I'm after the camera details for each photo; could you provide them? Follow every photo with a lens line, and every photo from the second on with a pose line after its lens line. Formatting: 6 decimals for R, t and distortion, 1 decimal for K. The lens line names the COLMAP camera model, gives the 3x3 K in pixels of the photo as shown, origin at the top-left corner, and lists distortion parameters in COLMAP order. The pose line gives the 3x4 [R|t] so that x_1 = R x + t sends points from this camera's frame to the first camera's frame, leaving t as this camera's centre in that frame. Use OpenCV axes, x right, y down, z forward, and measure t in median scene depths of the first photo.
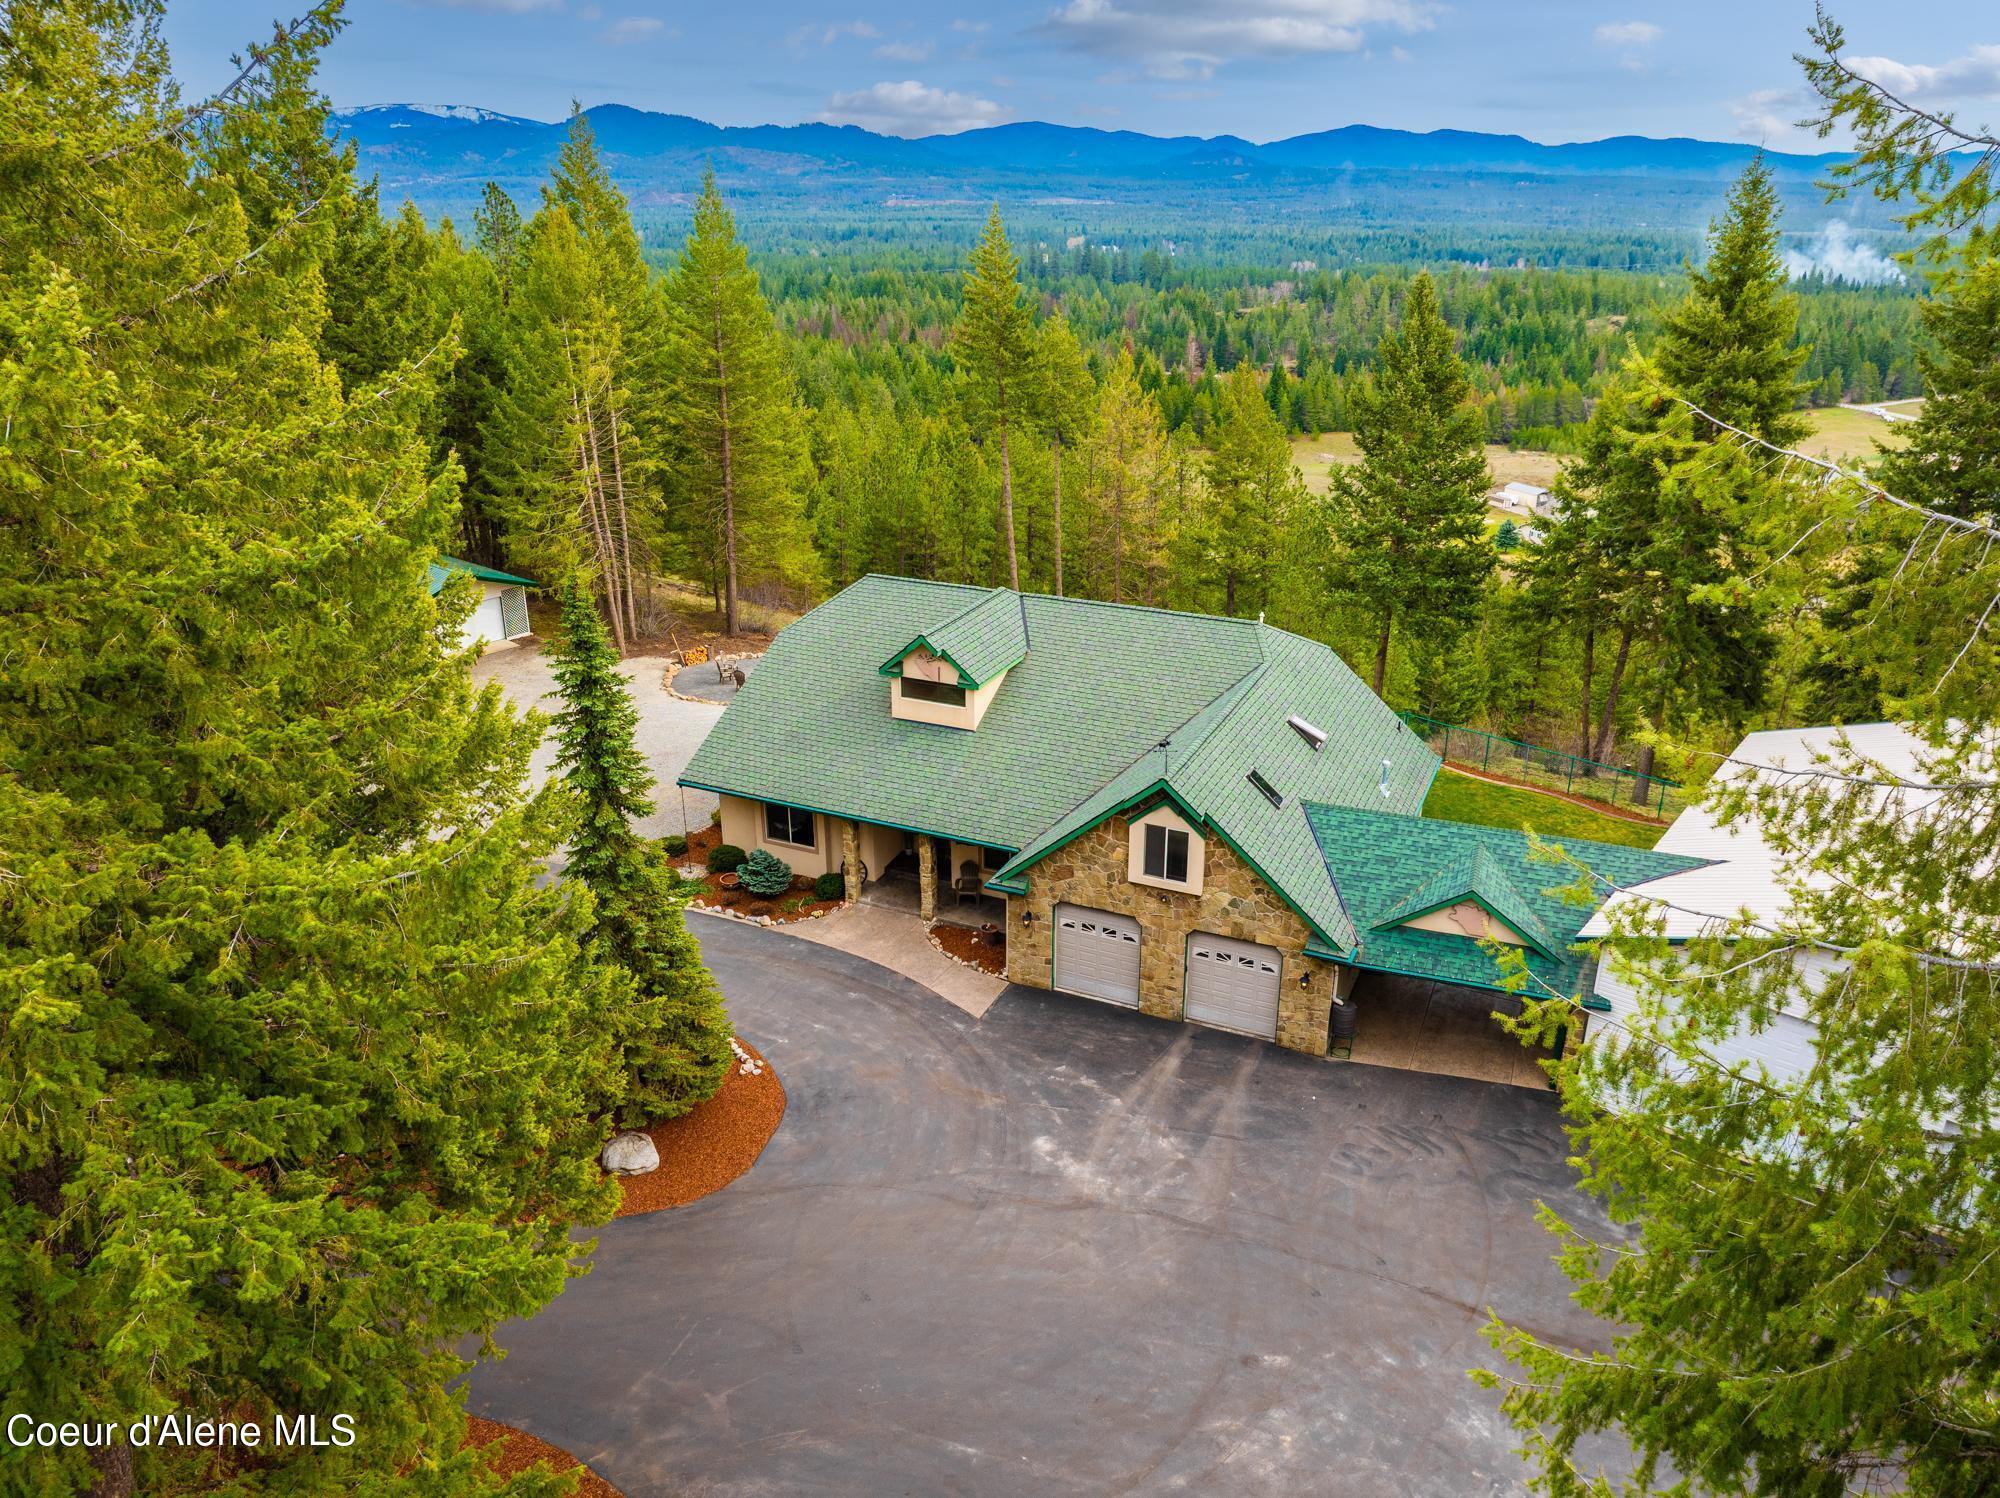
lens RADIAL K [[1413.4, 0, 1009.6], [0, 1413.4, 746.0], [0, 0, 1]] dist [-0.052968, 0.018475]
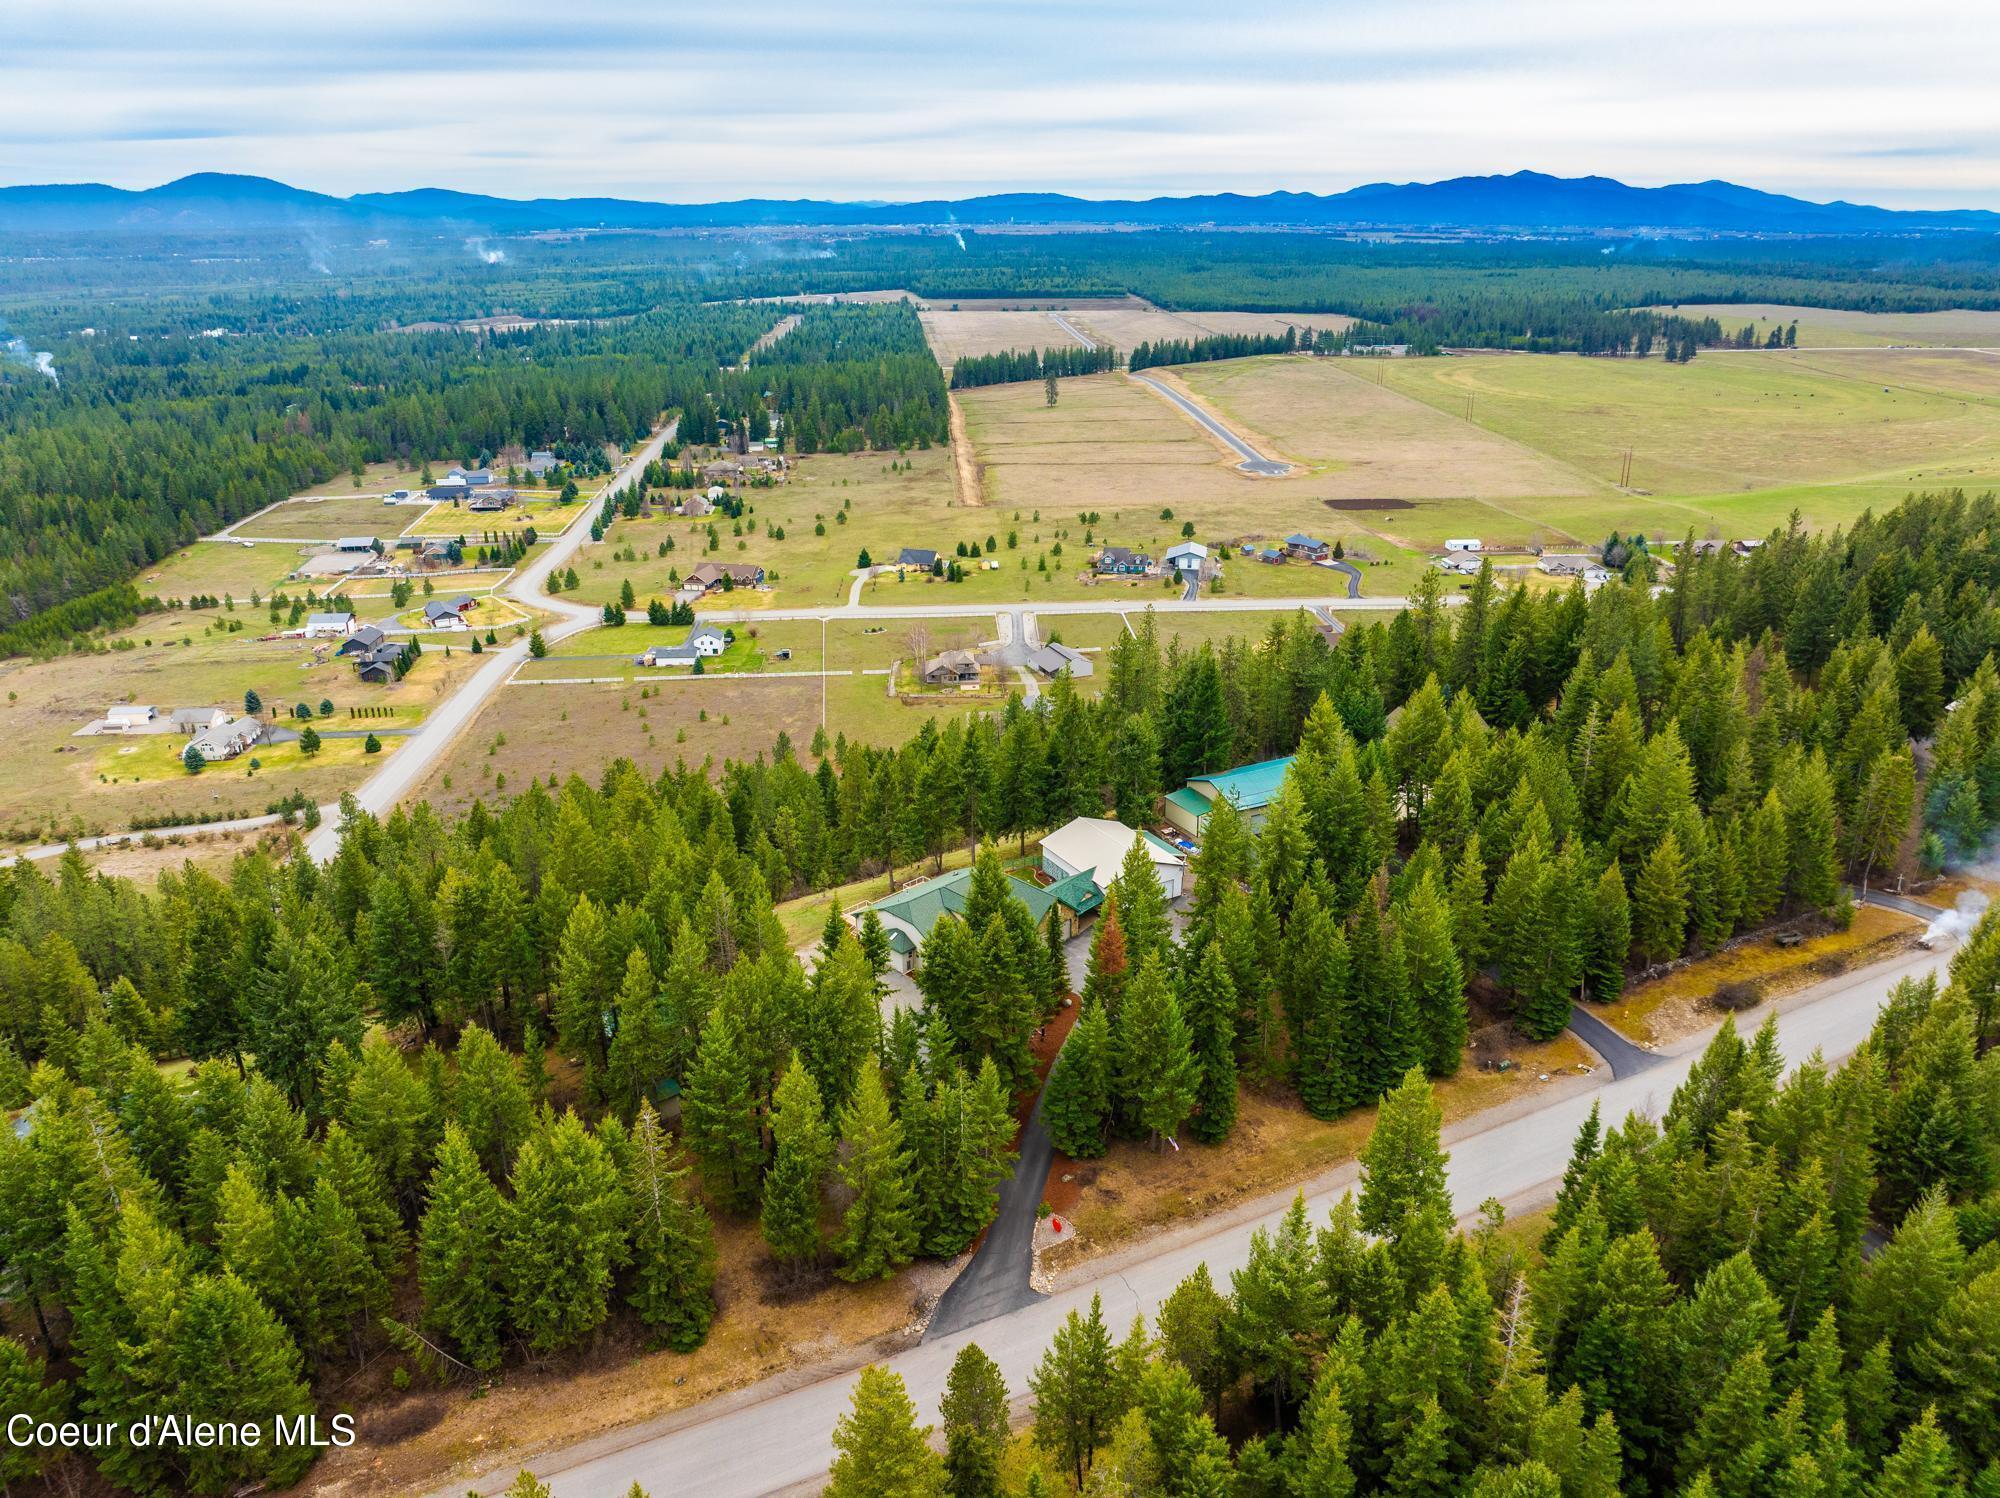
lens RADIAL K [[1413.4, 0, 1009.9], [0, 1413.4, 758.8], [0, 0, 1]] dist [-0.052968, 0.018475]
pose [[0.353473, -0.343556, 0.870072, -3.849697], [0.351072, 0.910849, 0.217032, -1.460359], [-0.867067, 0.228743, 0.442574, -1.118745]]
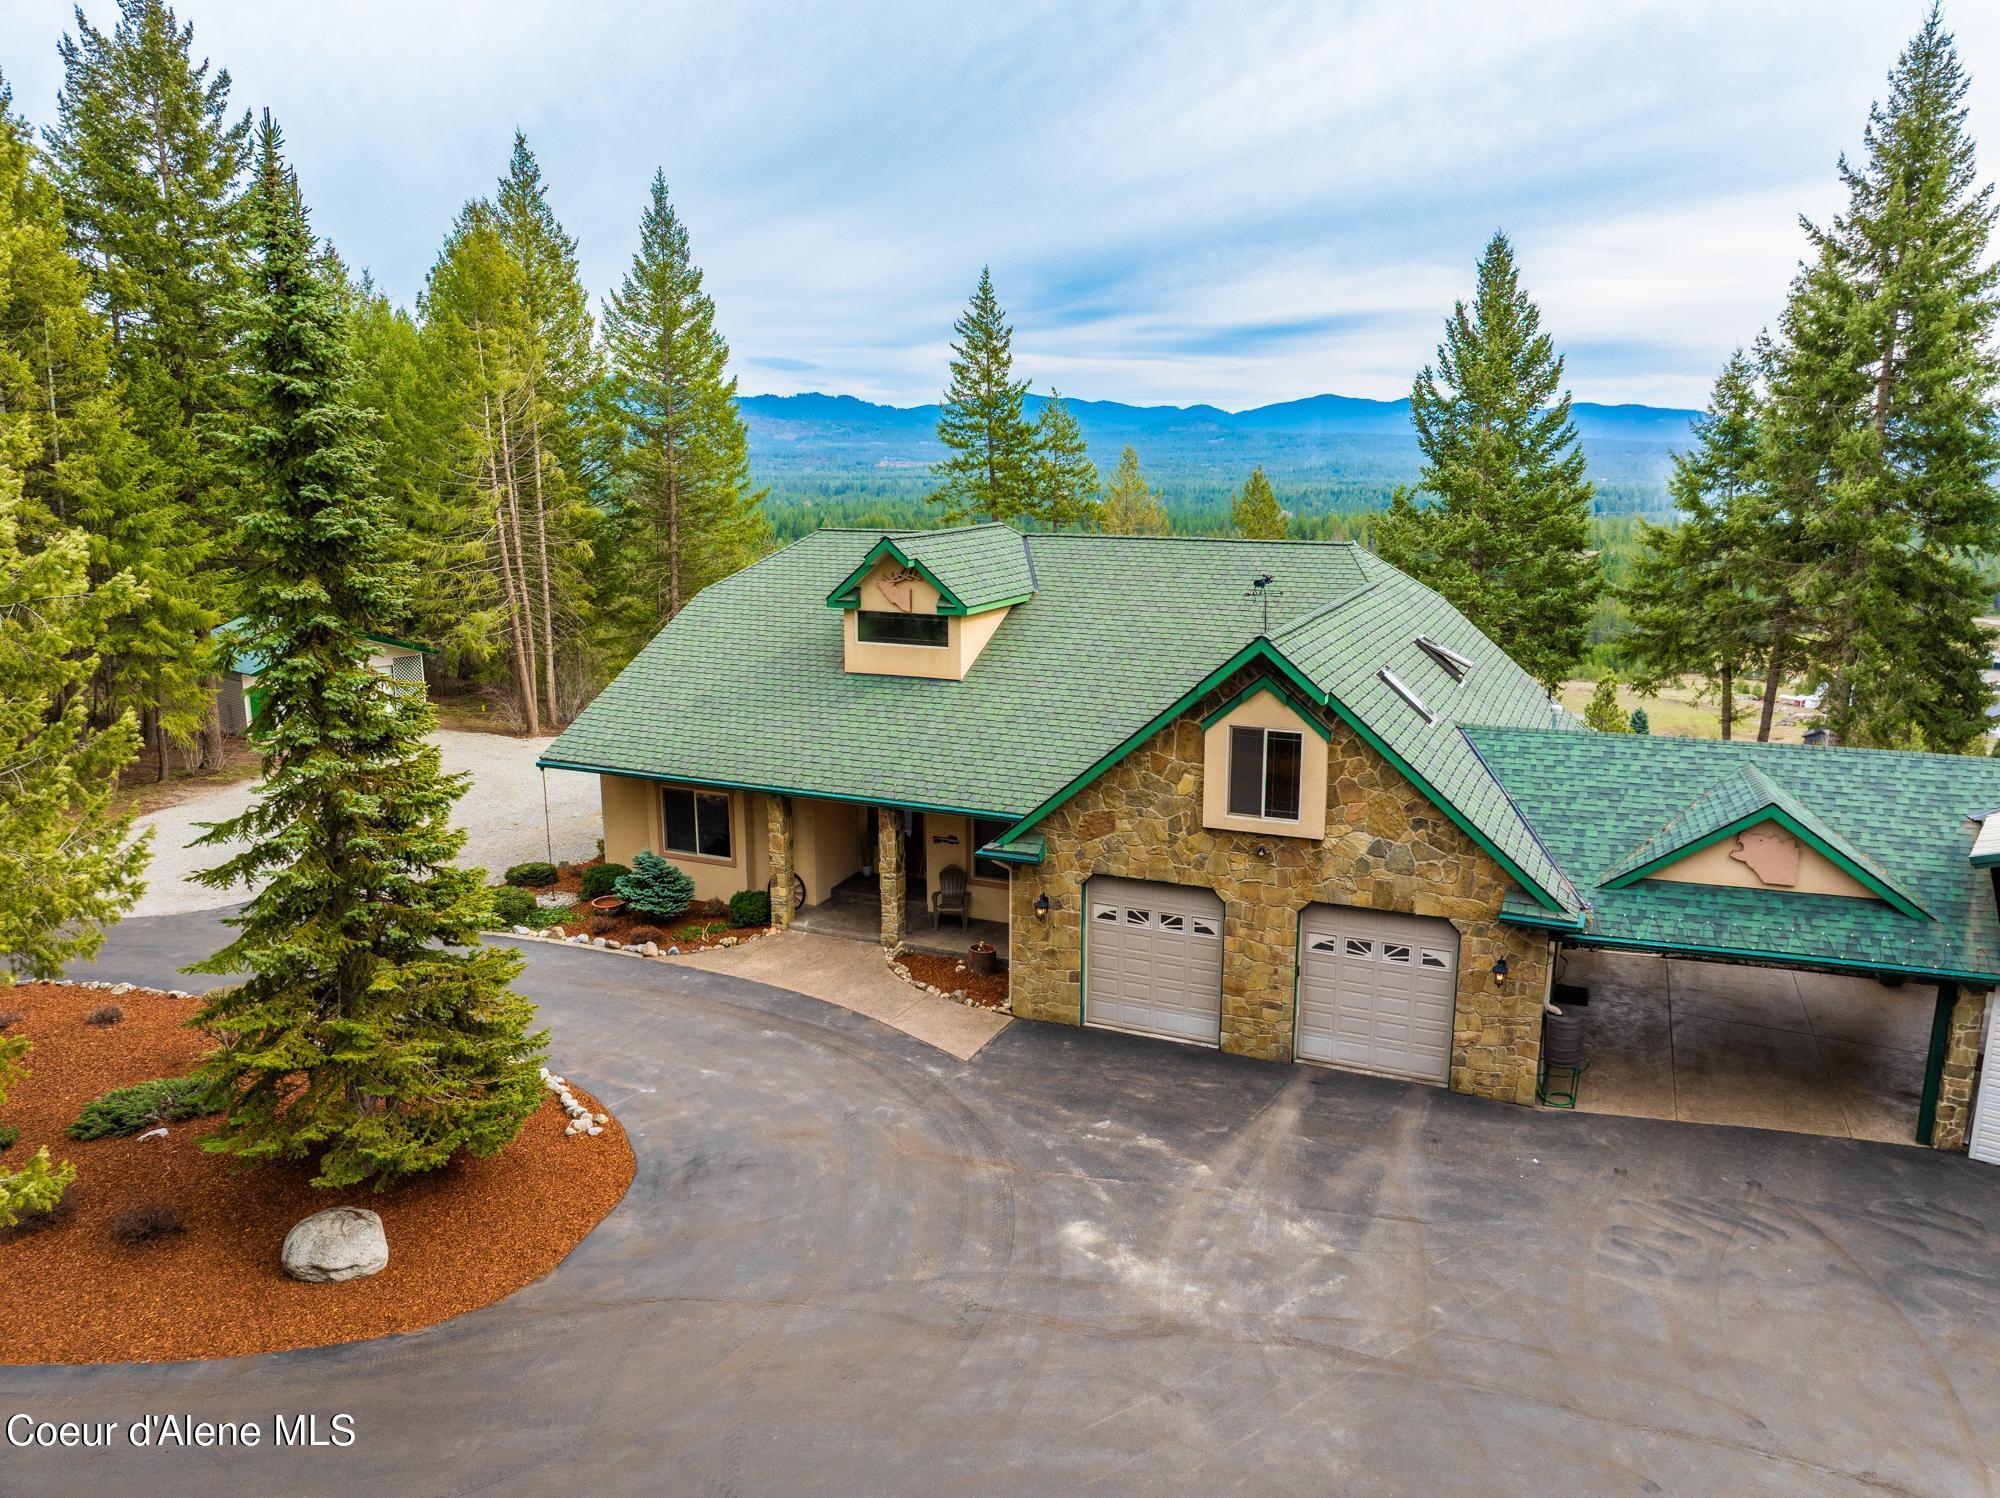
lens RADIAL K [[1413.4, 0, 1010.8], [0, 1413.4, 749.6], [0, 0, 1]] dist [-0.052968, 0.018475]
pose [[0.999952, -0.001912, 0.009638, -0.007881], [0.003532, 0.985258, -0.171038, 0.163054], [-0.009169, 0.171064, 0.985217, 0.357640]]
